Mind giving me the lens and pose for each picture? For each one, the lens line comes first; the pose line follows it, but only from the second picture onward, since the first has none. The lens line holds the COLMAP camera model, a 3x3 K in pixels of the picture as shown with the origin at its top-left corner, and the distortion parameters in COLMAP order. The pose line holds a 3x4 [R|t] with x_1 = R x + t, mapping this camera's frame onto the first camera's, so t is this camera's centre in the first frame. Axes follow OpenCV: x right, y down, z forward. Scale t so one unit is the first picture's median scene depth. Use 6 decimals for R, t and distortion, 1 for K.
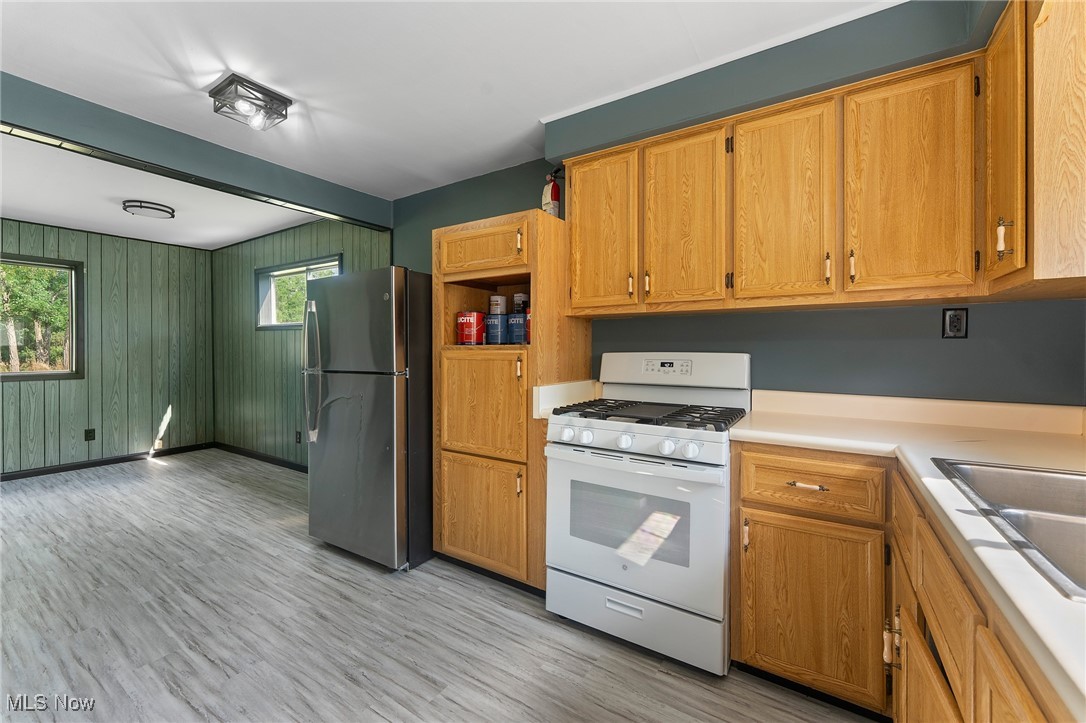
lens RADIAL K [[444.4, 0, 541.7], [0, 444.4, 352.6], [0, 0, 1]] dist [-0.000677, -0.000202]
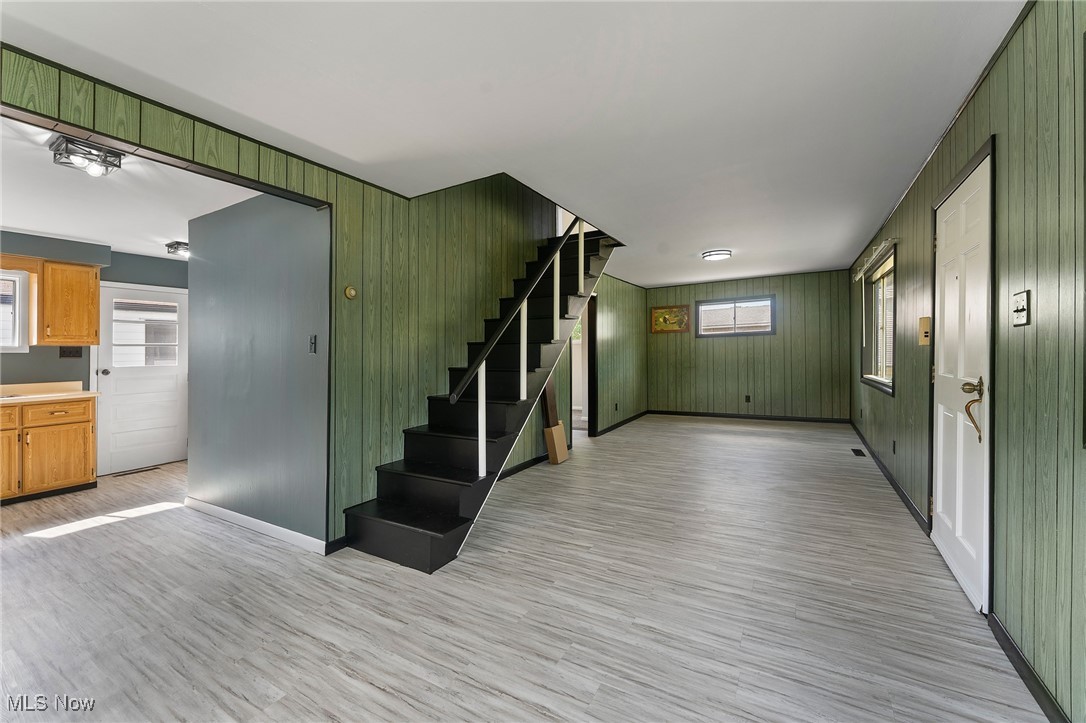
lens RADIAL K [[447.2, 0, 540.4], [0, 447.2, 342.7], [0, 0, 1]] dist [-0.001407, -0.000251]
pose [[-0.999113, 0.017781, -0.038184, -1.735308], [0.018555, 0.999628, -0.020011, -0.015727], [0.037814, -0.020701, -0.999070, 2.124707]]
